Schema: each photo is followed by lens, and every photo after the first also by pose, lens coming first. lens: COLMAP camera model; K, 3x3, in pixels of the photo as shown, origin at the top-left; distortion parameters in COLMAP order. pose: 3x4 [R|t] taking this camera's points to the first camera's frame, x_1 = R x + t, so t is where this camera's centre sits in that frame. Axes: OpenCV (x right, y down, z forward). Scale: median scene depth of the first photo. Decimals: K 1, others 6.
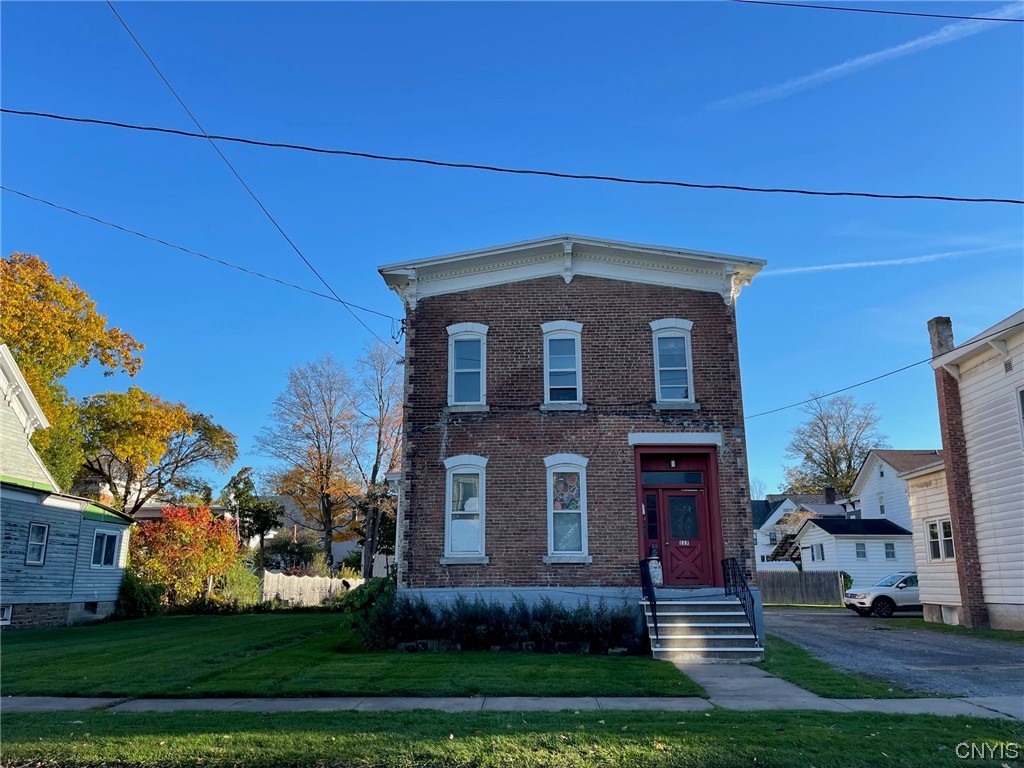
lens RADIAL K [[773.9, 0, 518.5], [0, 773.9, 383.6], [0, 0, 1]] dist [0.084264, -0.162560]
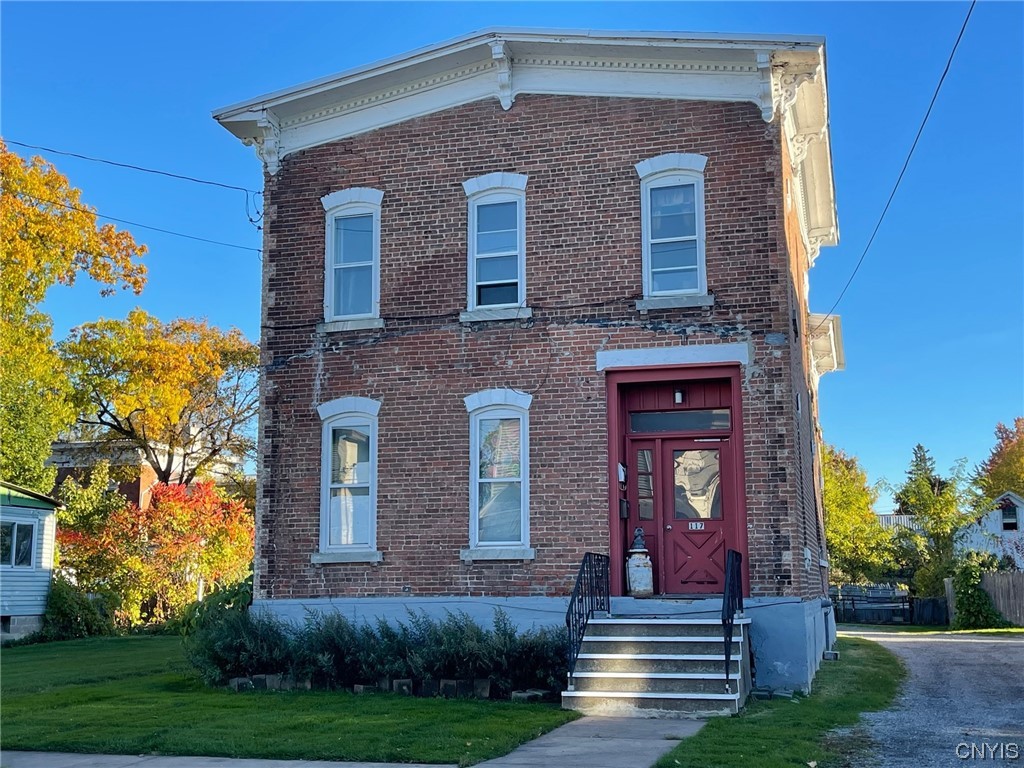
lens RADIAL K [[1242.2, 0, 514.0], [0, 1242.2, 396.3], [0, 0, 1]] dist [0.180042, -0.735626]
pose [[0.968668, -0.039345, -0.245224, 0.316907], [0.062988, 0.994009, 0.089328, 0.007222], [0.240240, -0.101976, 0.965342, 0.031295]]
